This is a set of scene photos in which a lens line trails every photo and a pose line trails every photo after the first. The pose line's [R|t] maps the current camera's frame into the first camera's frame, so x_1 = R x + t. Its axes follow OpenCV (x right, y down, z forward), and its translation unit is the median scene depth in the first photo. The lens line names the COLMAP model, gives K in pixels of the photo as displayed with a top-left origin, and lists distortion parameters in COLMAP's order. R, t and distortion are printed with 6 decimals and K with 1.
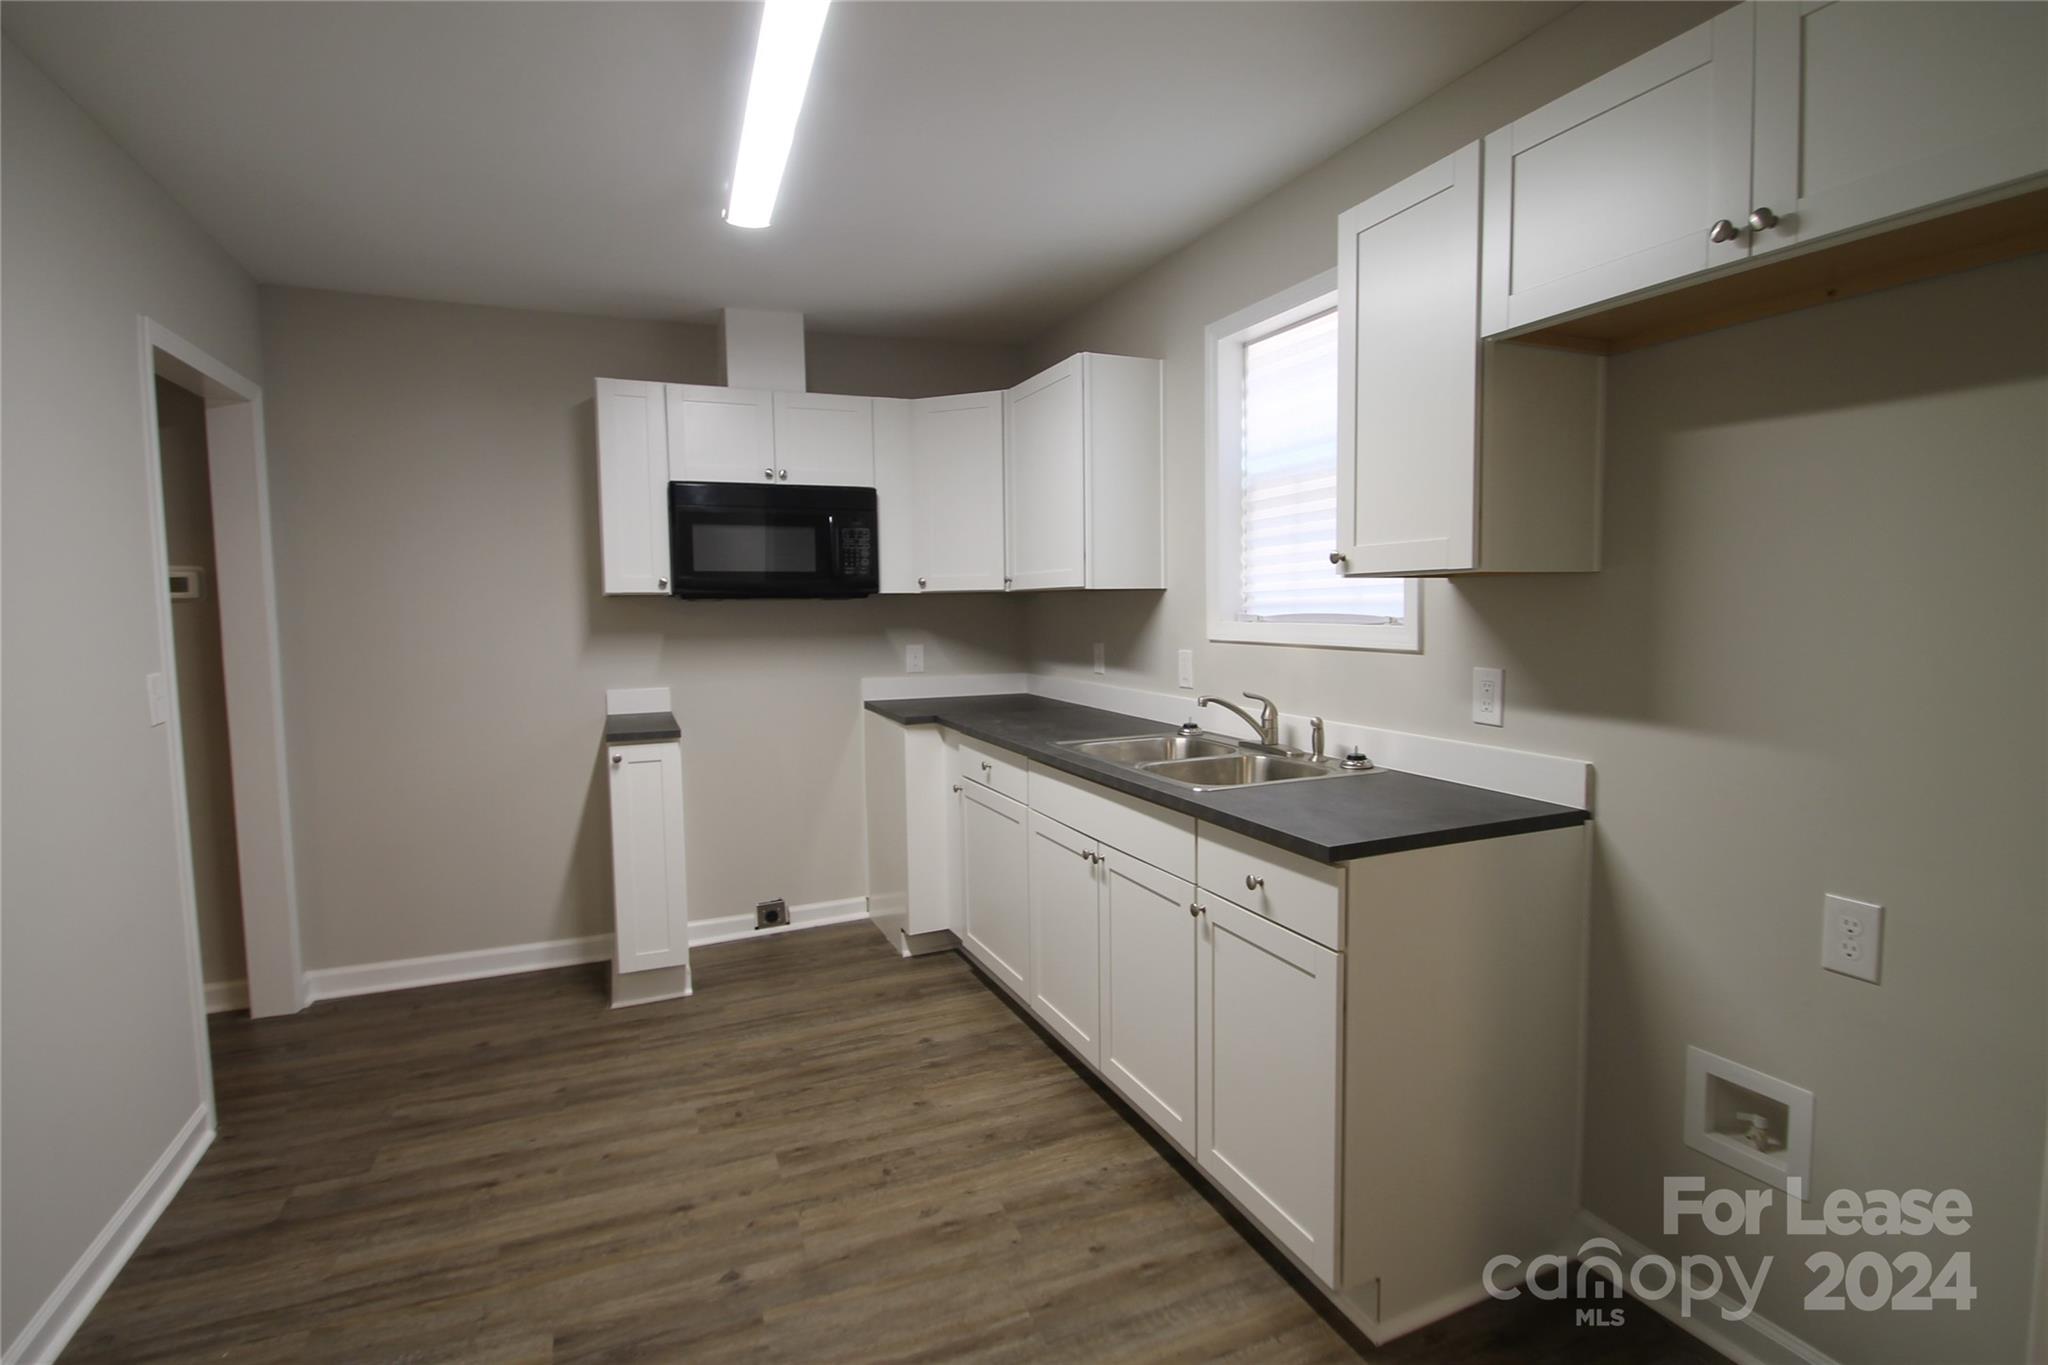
lens RADIAL K [[954.3, 0, 1036.6], [0, 954.3, 673.4], [0, 0, 1]] dist [-0.021778, -0.000634]
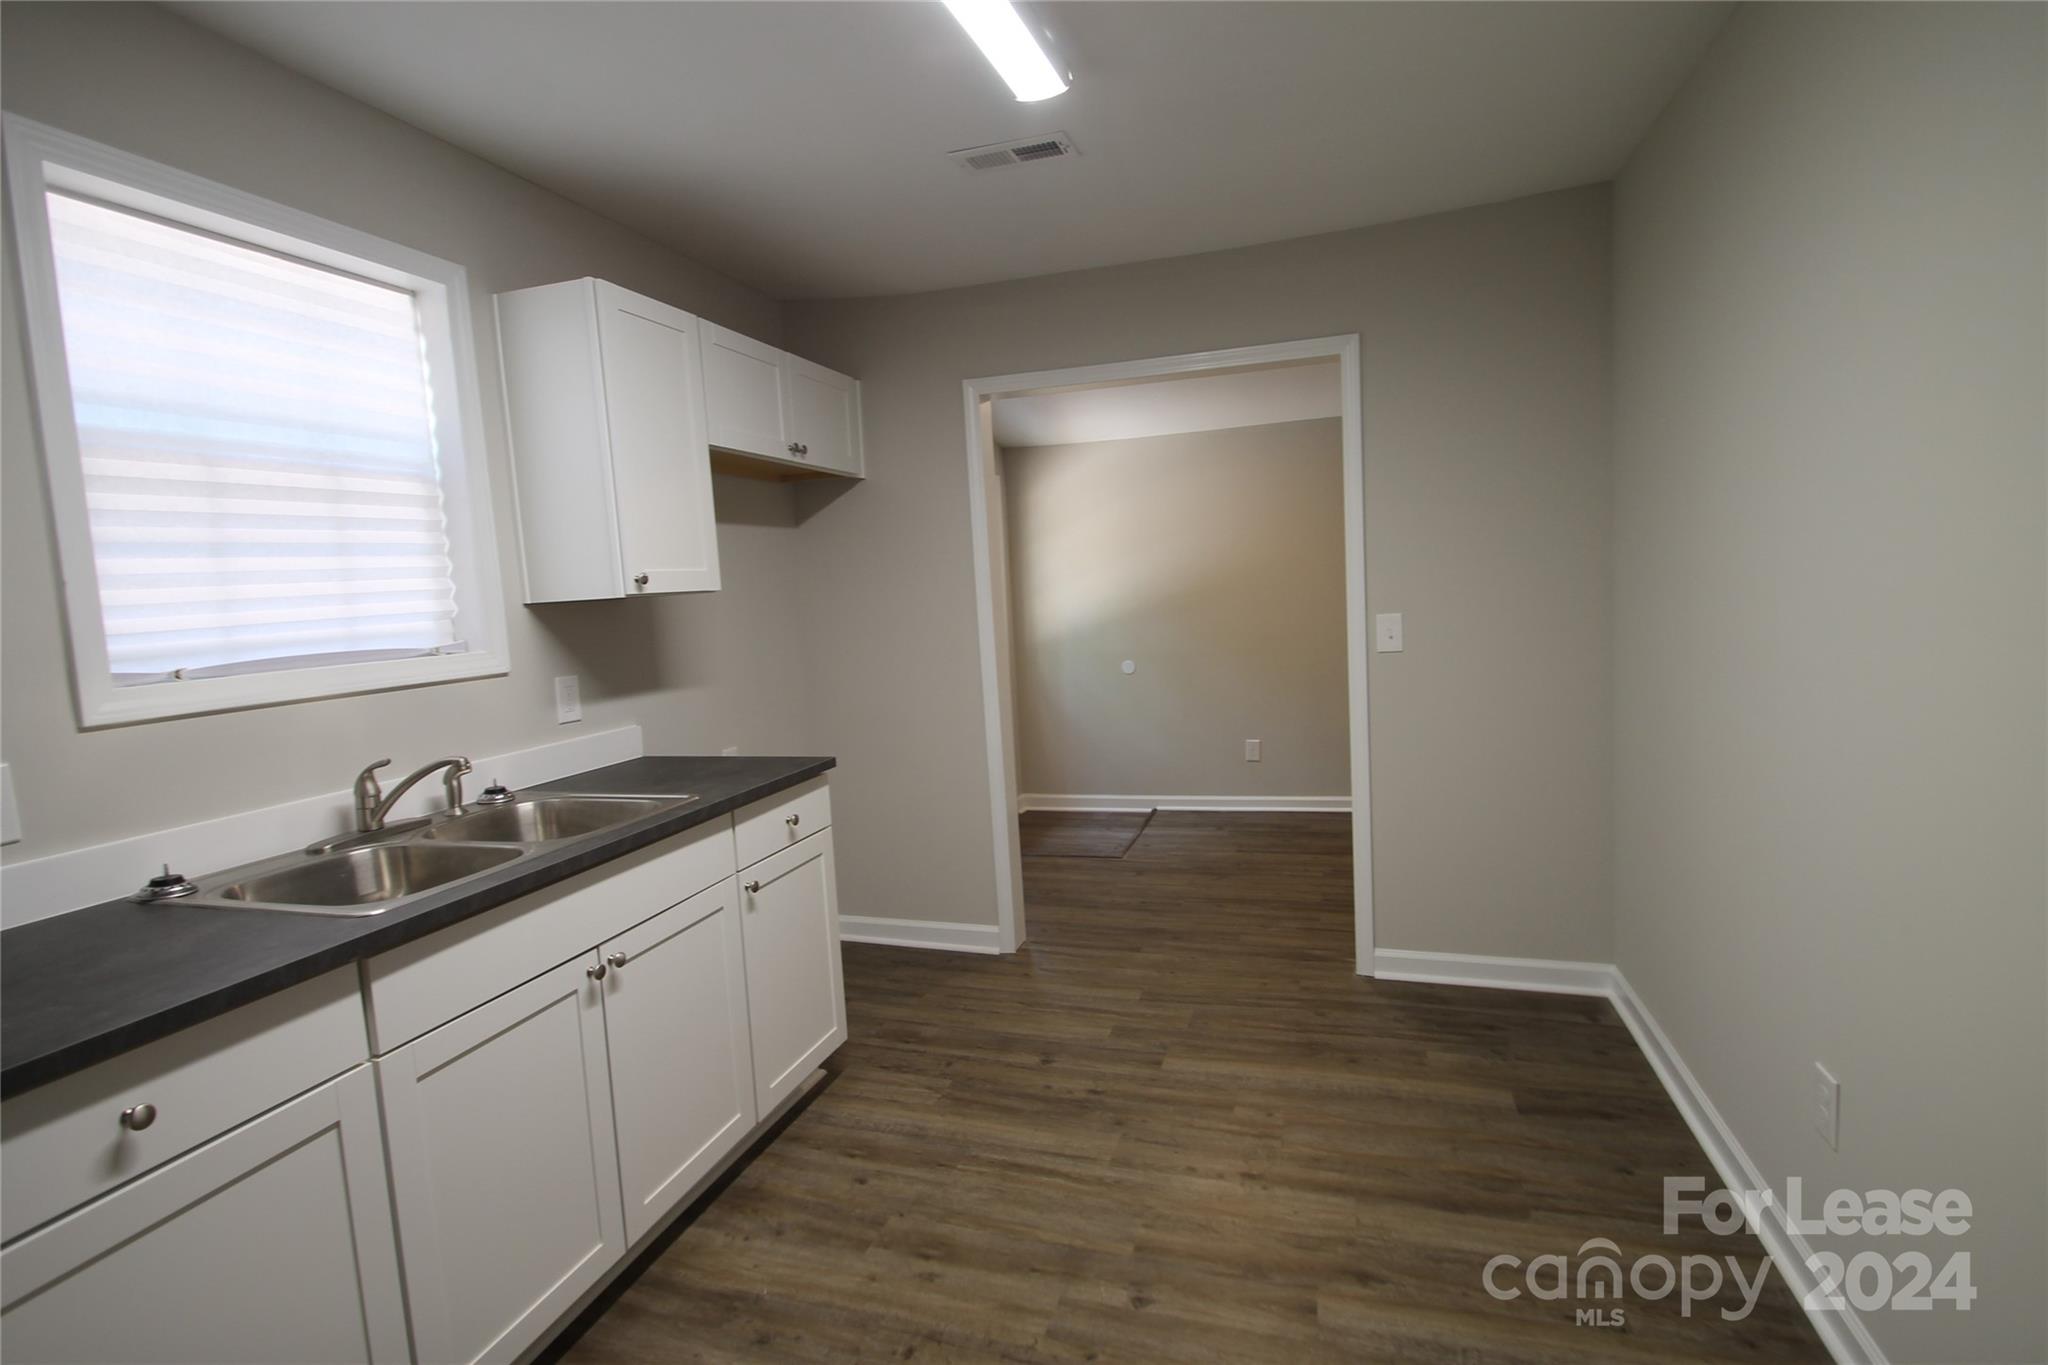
lens RADIAL K [[954.3, 0, 1032.4], [0, 954.3, 689.0], [0, 0, 1]] dist [-0.021778, -0.000634]
pose [[-0.750016, -0.016518, 0.661213, -0.805834], [0.112879, 0.981826, 0.152567, -0.111642], [-0.651716, 0.189065, -0.734521, 1.549264]]
